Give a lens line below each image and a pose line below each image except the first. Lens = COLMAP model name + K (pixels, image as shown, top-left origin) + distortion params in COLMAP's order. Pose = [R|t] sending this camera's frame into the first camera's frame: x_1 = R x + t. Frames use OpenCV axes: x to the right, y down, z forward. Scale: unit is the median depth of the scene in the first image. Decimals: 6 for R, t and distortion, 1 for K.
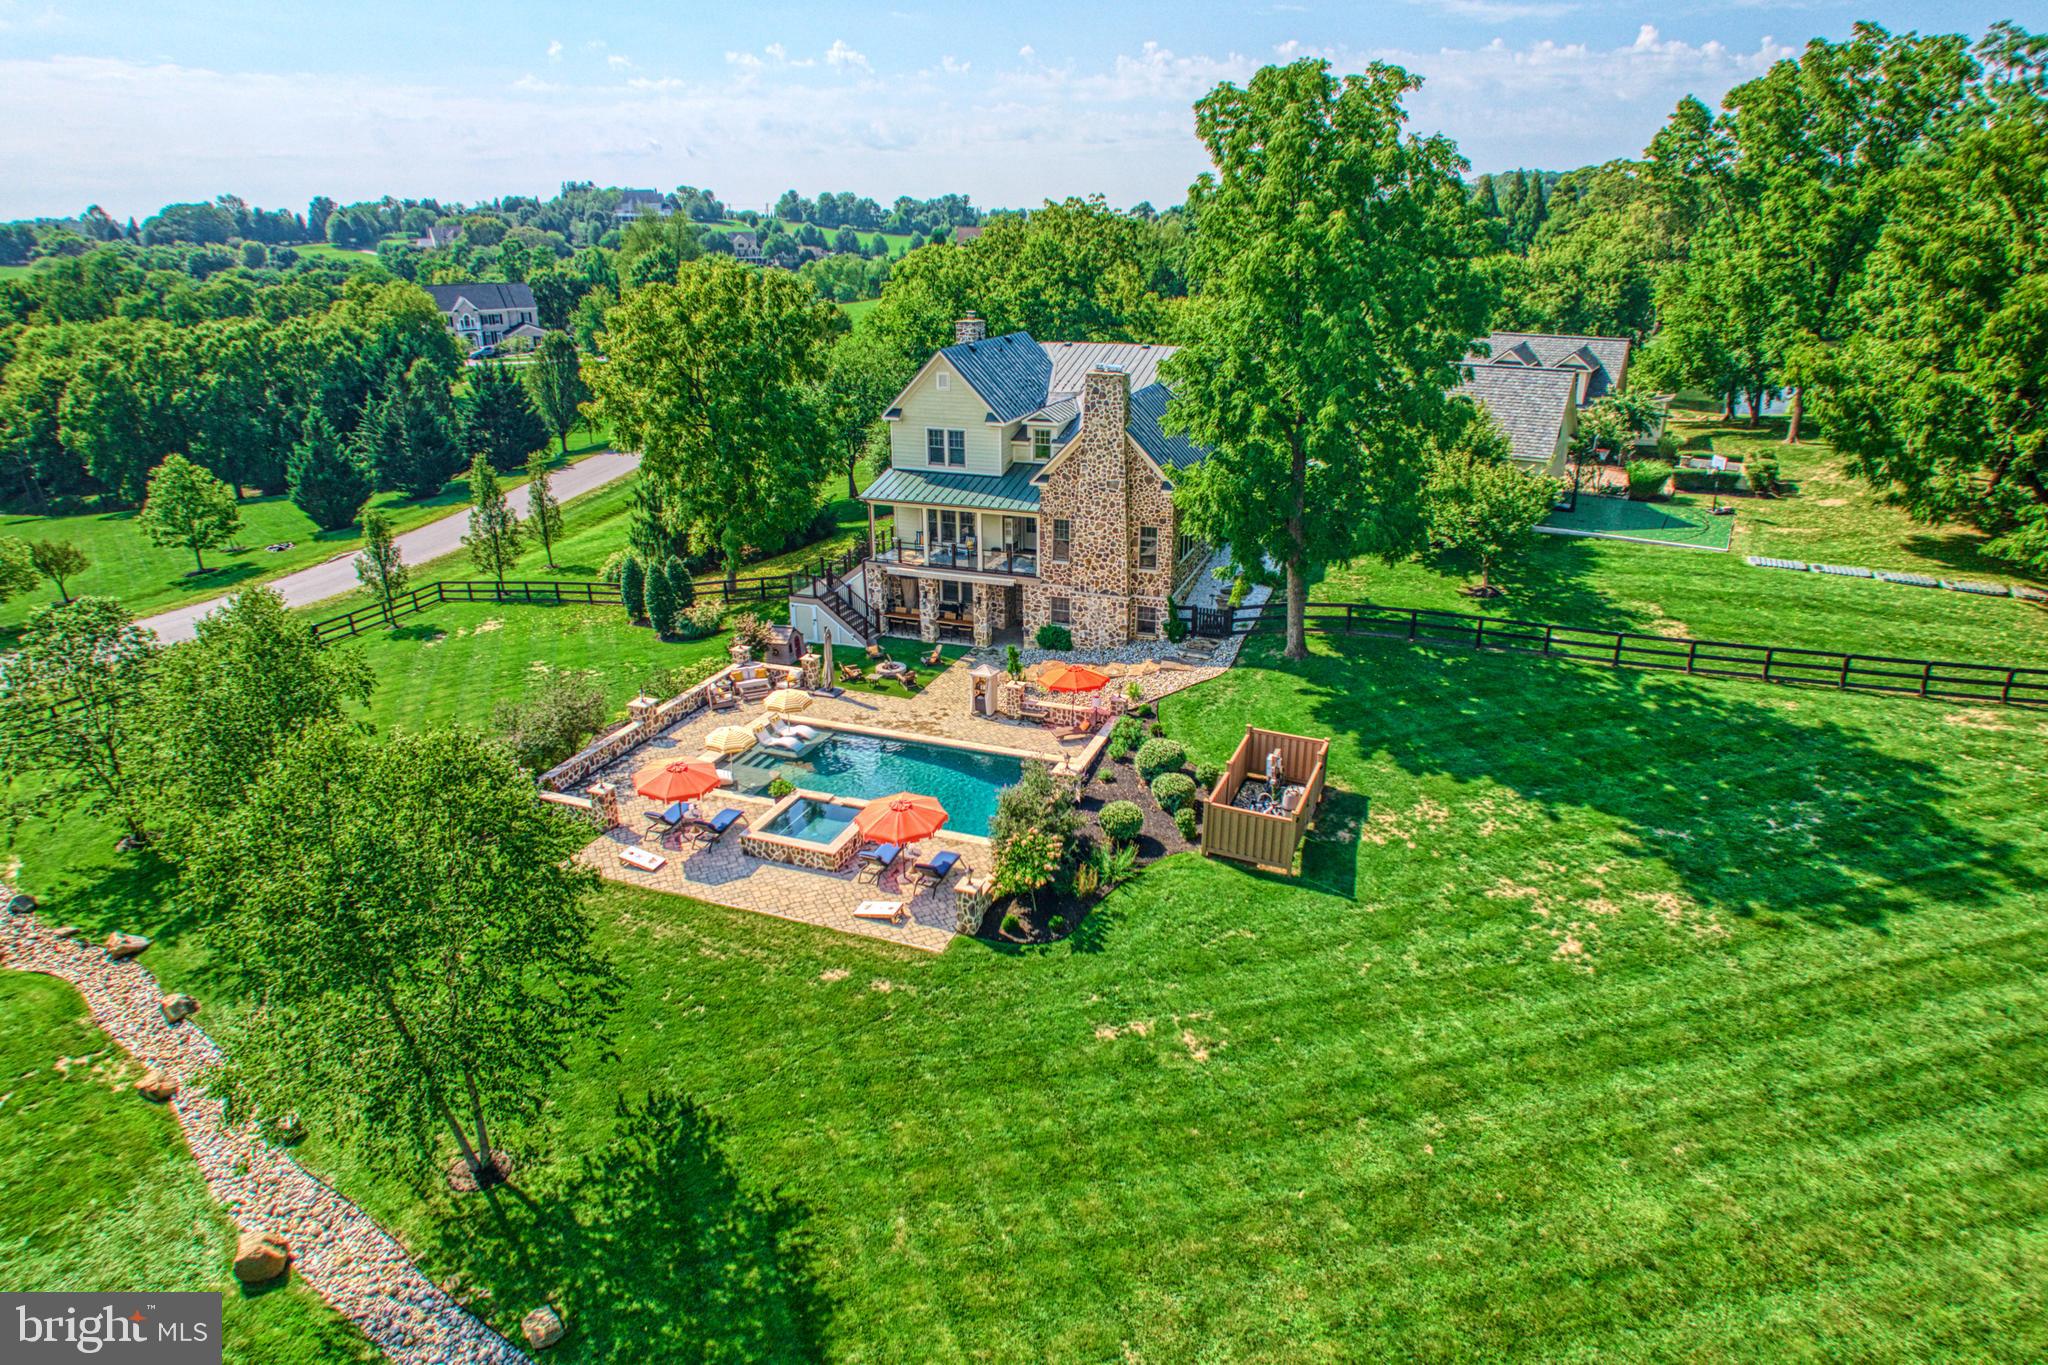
lens RADIAL K [[1208.3, 0, 1031.0], [0, 1208.3, 663.8], [0, 0, 1]] dist [-0.048233, 0.000307]
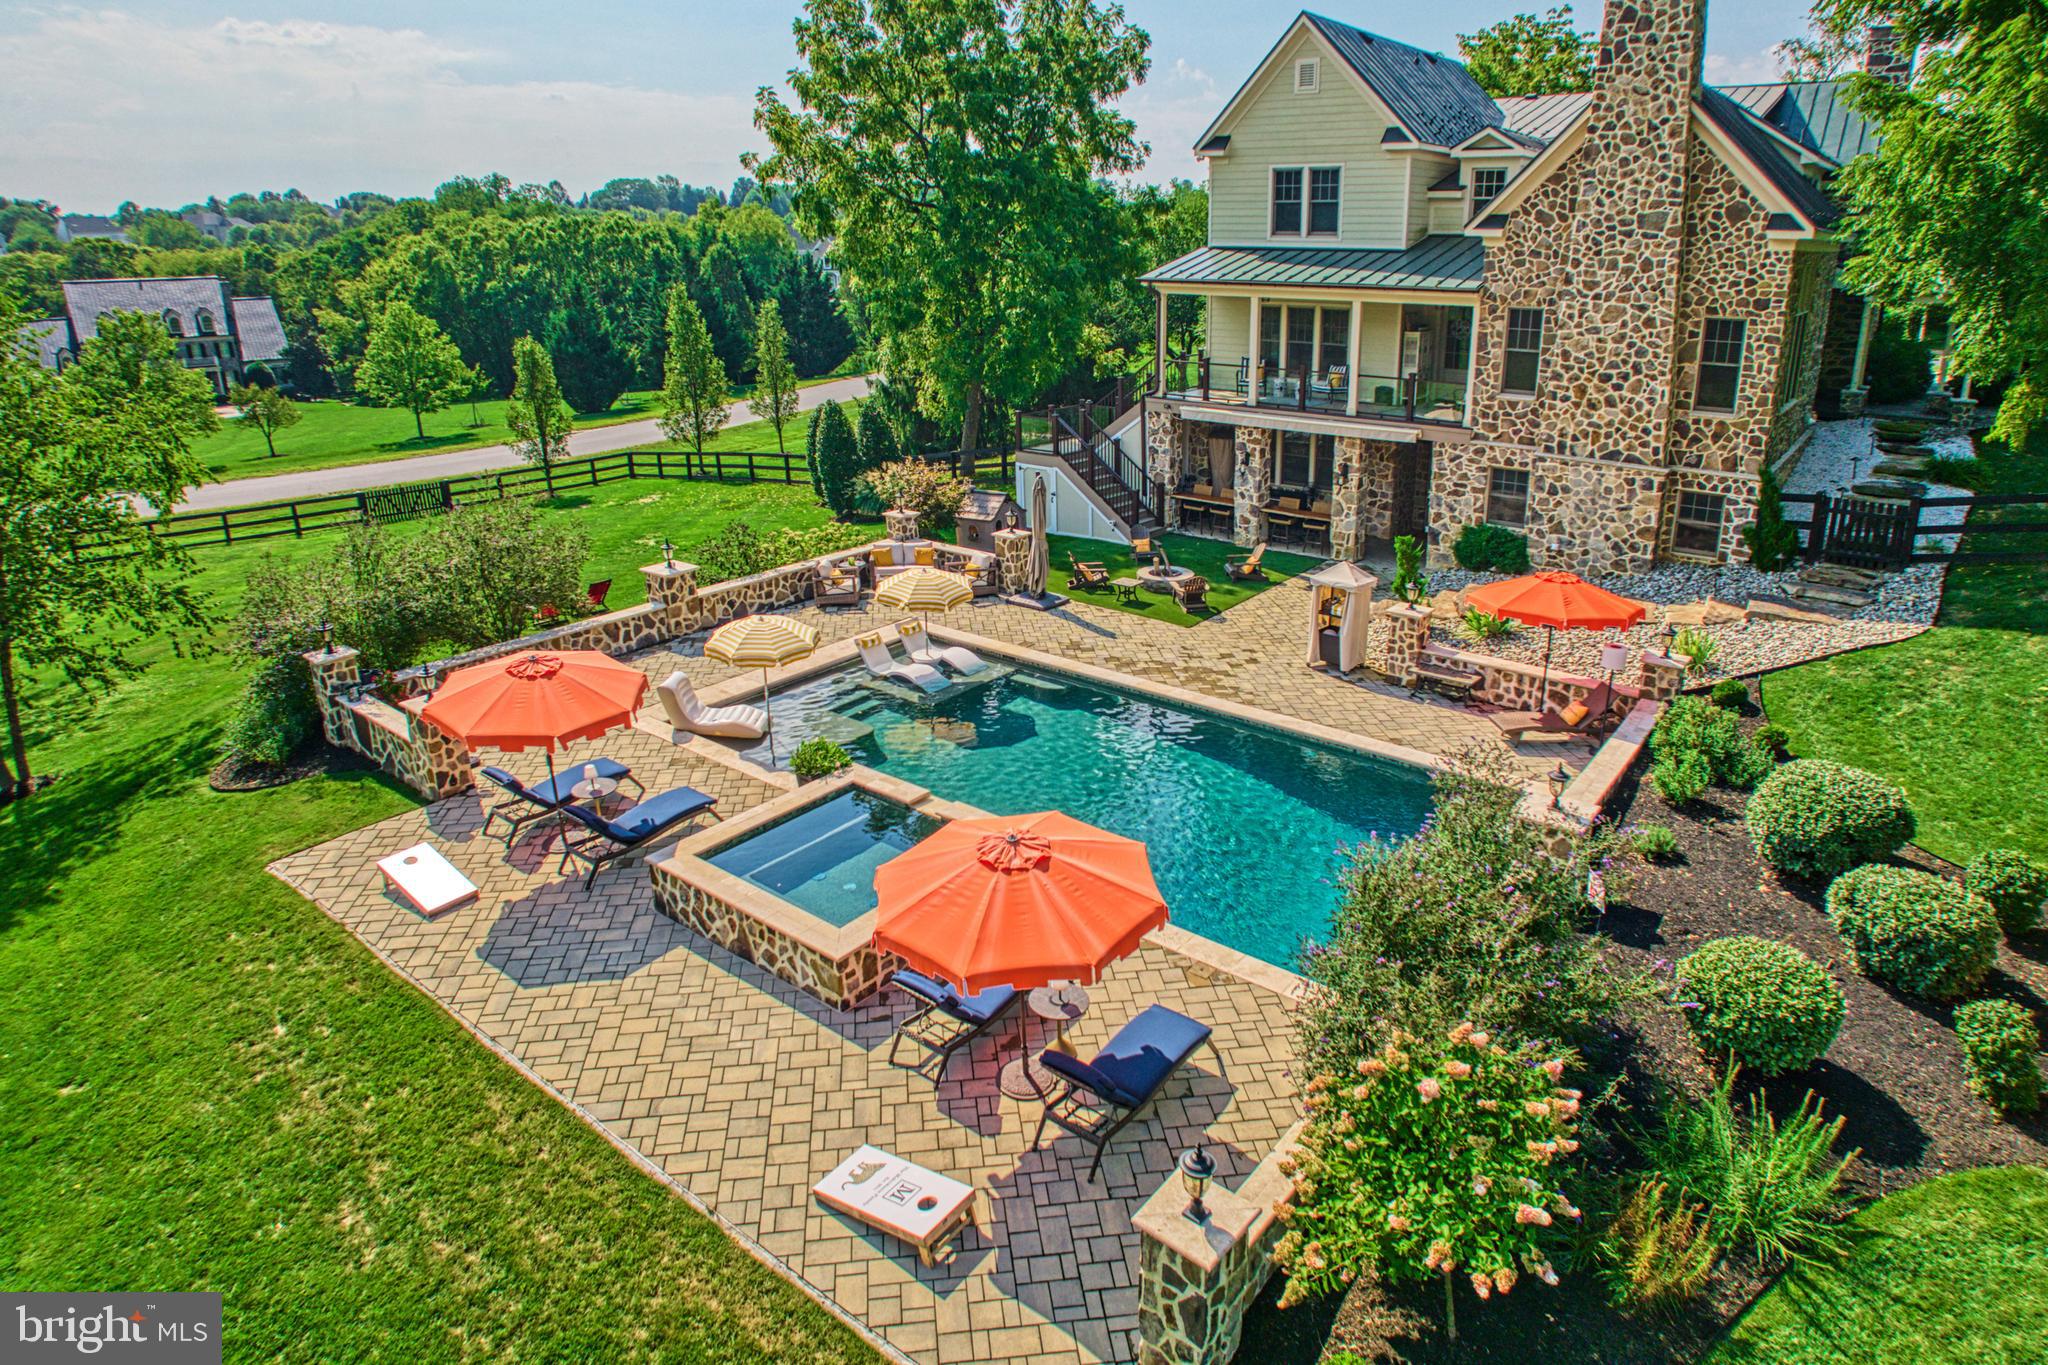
lens RADIAL K [[1208.3, 0, 1030.6], [0, 1208.3, 602.1], [0, 0, 1]] dist [-0.048233, 0.000307]
pose [[0.954069, 0.088694, -0.286157, -0.017249], [-0.103306, 0.993986, -0.036343, 0.039494], [0.281213, 0.064235, 0.957493, 0.444148]]
